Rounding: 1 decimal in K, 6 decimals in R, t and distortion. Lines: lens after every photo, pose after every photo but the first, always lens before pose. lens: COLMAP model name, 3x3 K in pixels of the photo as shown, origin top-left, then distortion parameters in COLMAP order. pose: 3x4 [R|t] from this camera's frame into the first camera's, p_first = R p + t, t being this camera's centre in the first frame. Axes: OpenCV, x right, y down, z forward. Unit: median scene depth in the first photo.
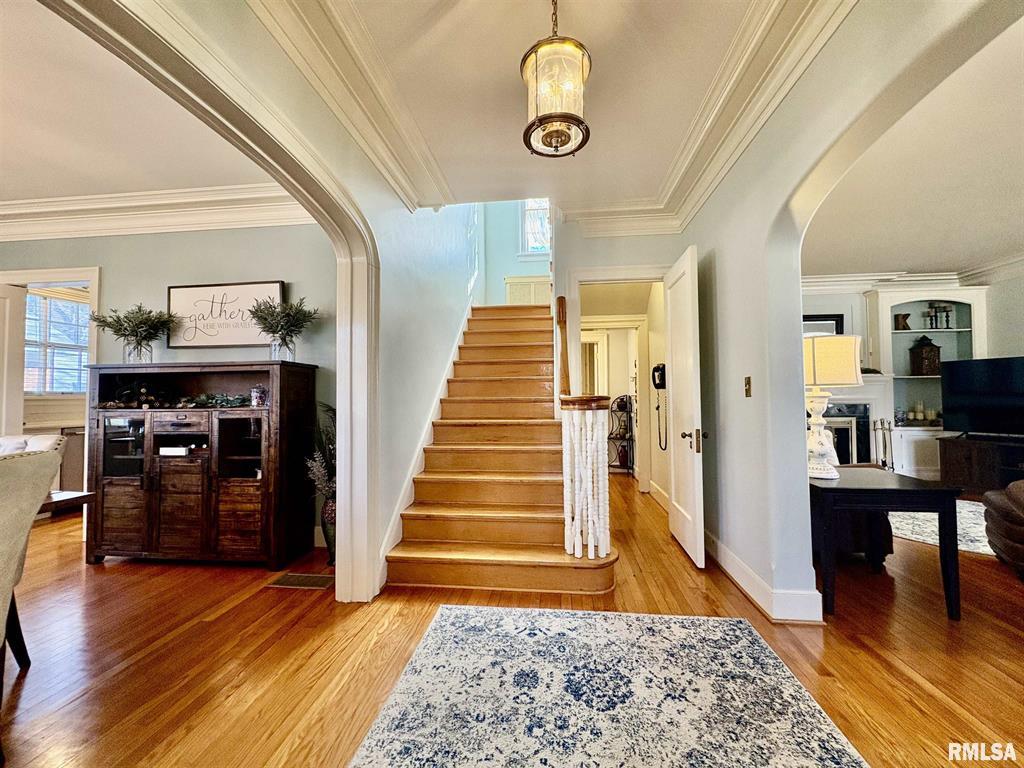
lens RADIAL K [[404.1, 0, 512.0], [0, 404.1, 384.0], [0, 0, 1]] dist [-0.000085, -0.000220]
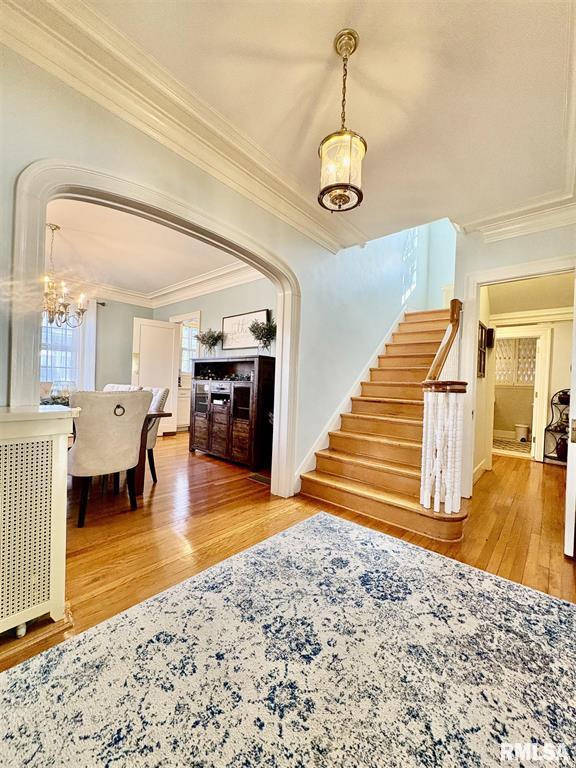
lens RADIAL K [[303.0, 0, 288.0], [0, 303.0, 384.0], [0, 0, 1]] dist [-0.000085, -0.000220]
pose [[0.820379, 0.042808, -0.570216, 0.297288], [-0.026248, 0.998962, 0.037231, 0.015350], [0.571217, -0.015577, 0.820651, -0.017946]]
